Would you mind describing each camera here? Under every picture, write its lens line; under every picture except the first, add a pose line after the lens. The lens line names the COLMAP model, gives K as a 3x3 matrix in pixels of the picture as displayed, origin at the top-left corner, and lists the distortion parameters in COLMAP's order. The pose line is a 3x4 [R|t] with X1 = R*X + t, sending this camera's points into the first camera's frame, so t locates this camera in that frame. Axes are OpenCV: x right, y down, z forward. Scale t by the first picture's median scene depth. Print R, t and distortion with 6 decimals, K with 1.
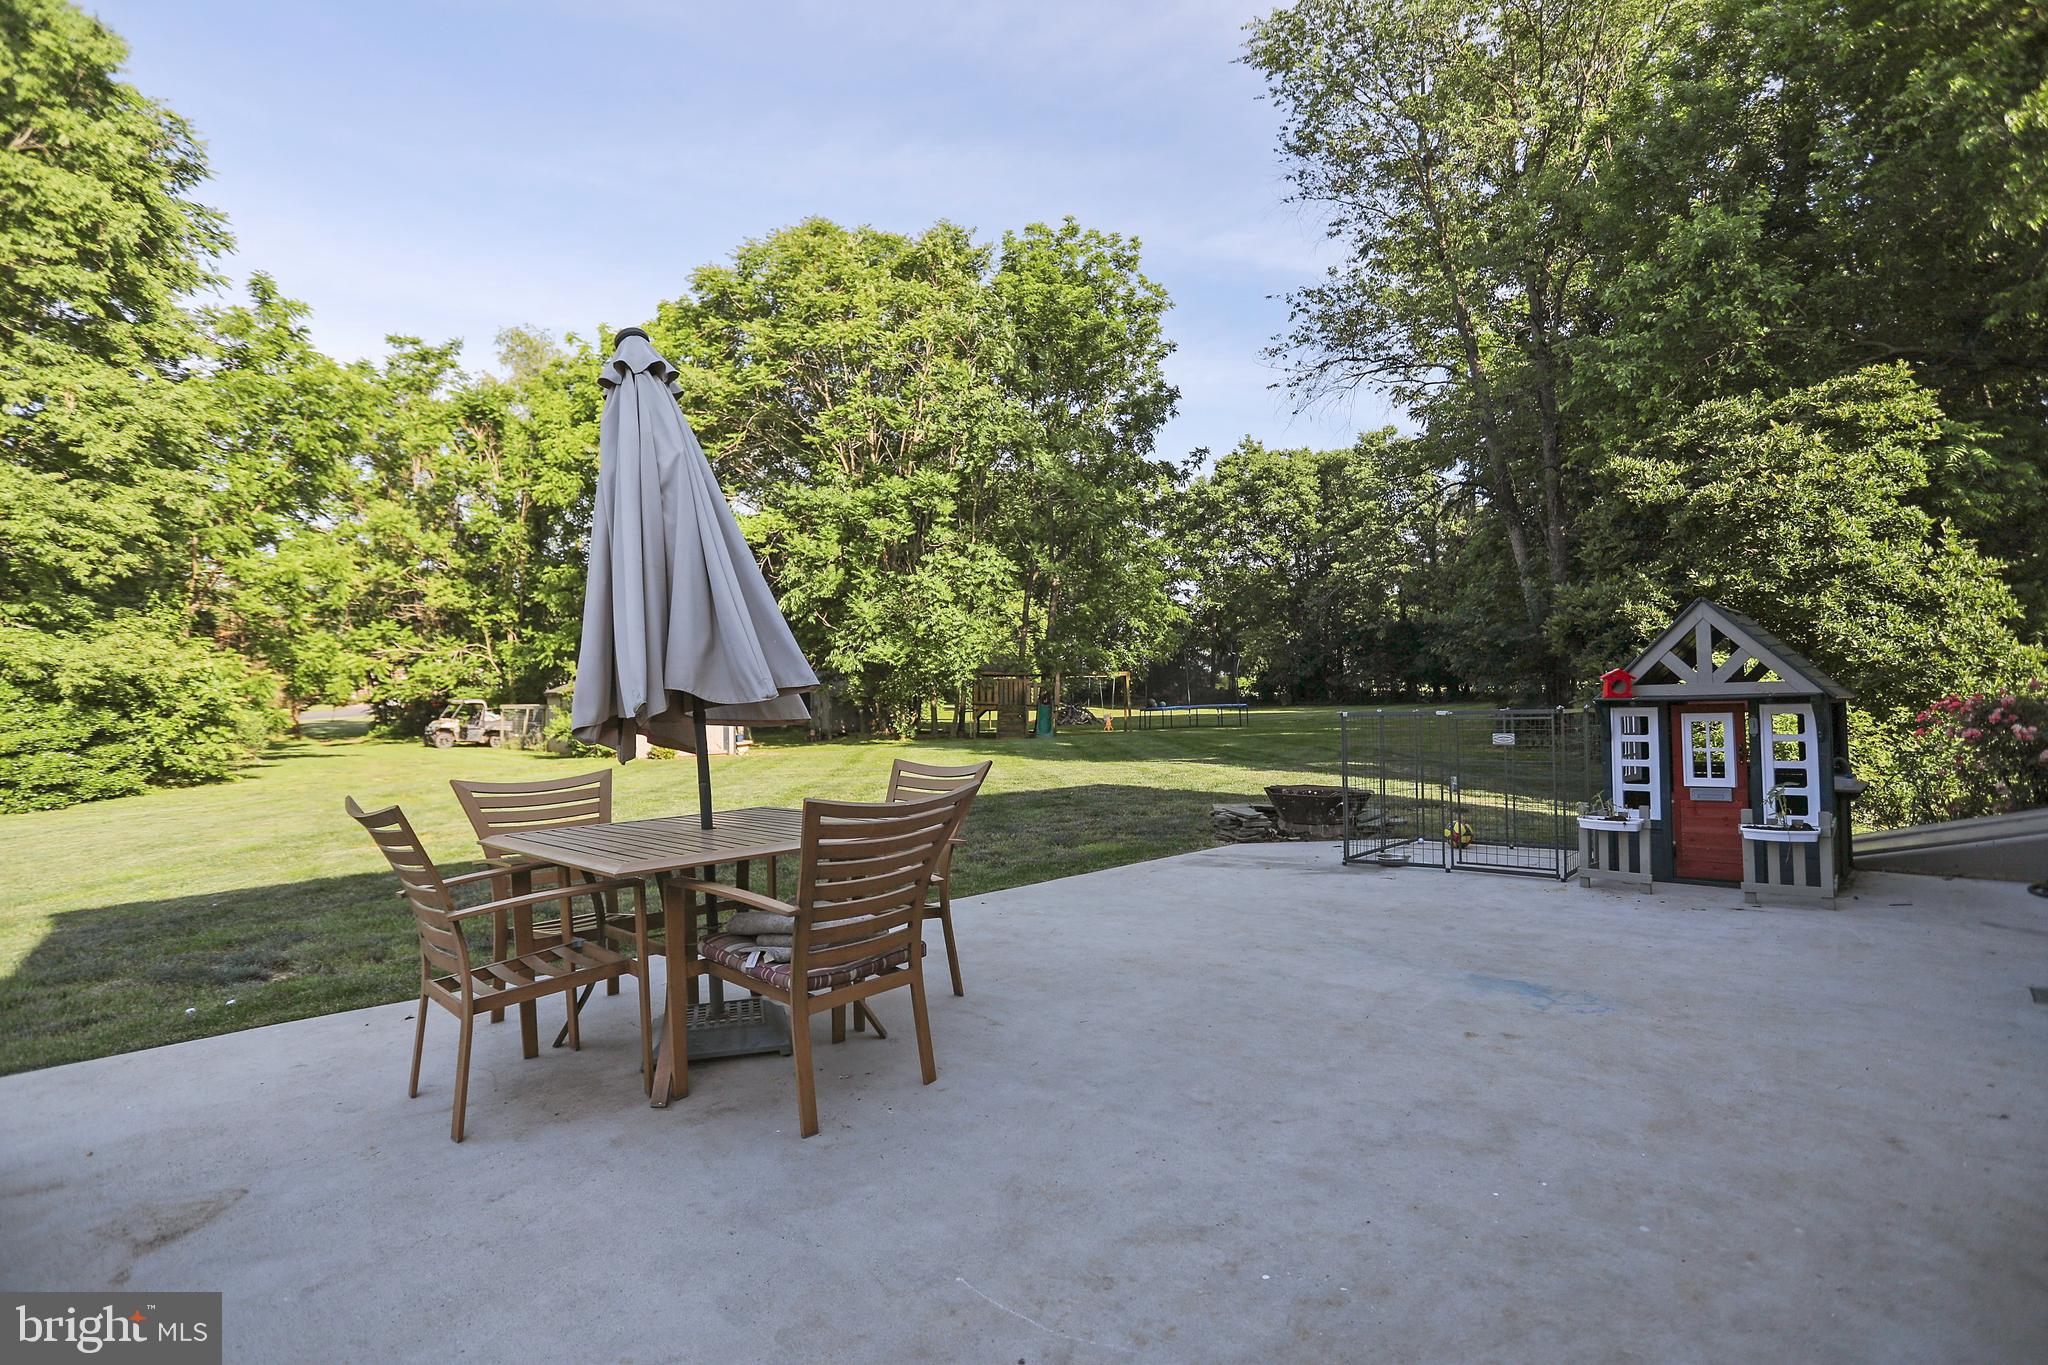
lens RADIAL K [[1023.4, 0, 1031.4], [0, 1023.4, 684.5], [0, 0, 1]] dist [-0.057767, 0.004516]
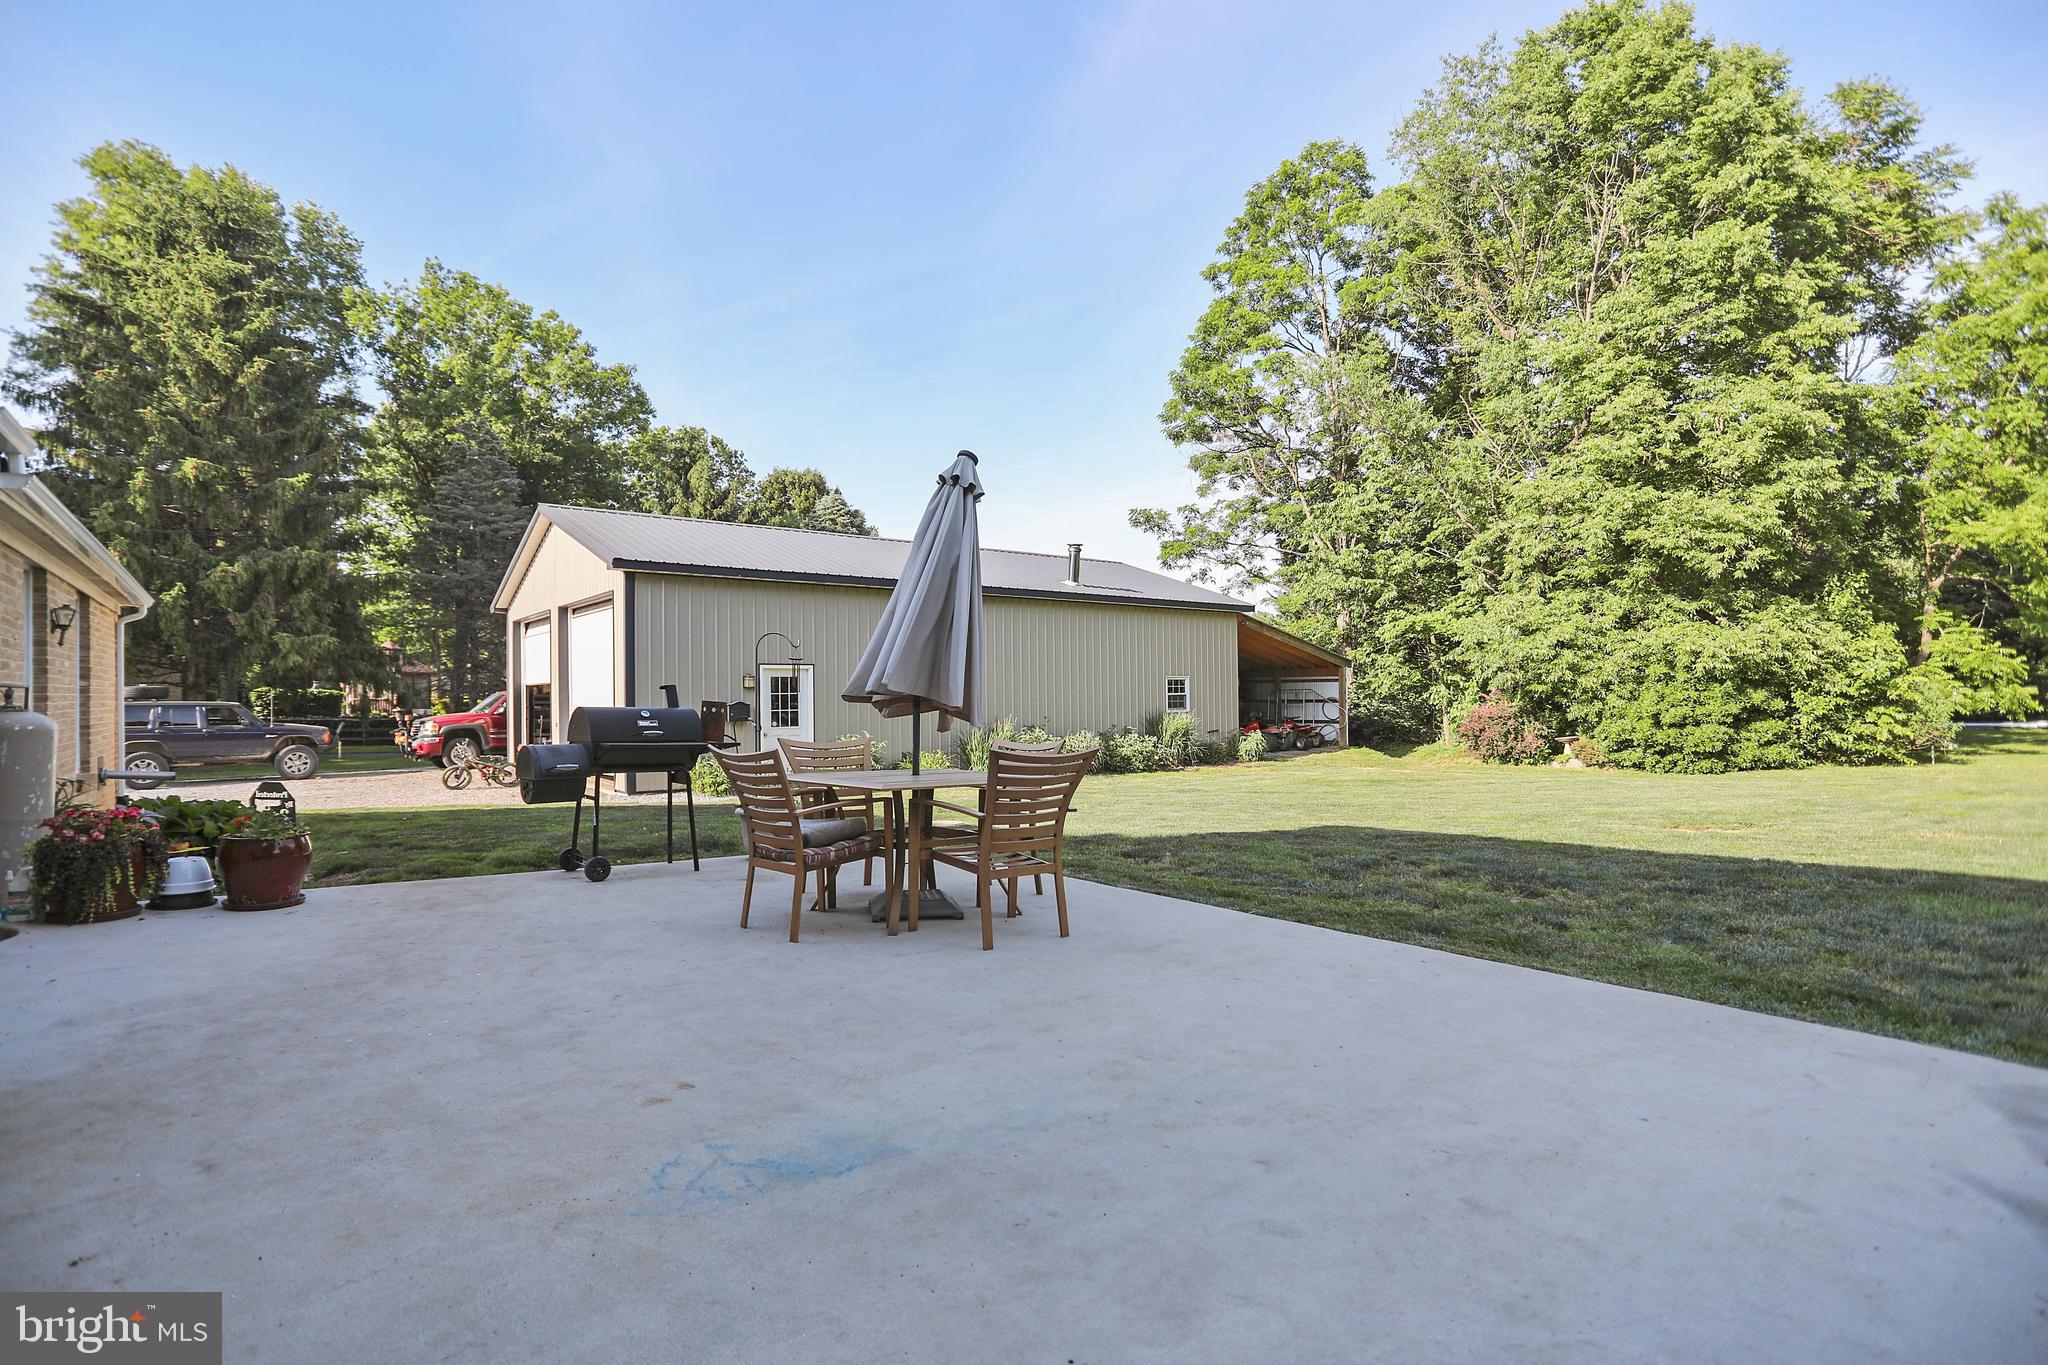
lens RADIAL K [[1023.4, 0, 1035.2], [0, 1023.4, 699.4], [0, 0, 1]] dist [-0.057767, 0.004516]
pose [[-0.124733, 0.015608, -0.992068, 0.465451], [0.026429, 0.999574, 0.012403, 0.002360], [0.991838, -0.024672, -0.125093, 0.521376]]
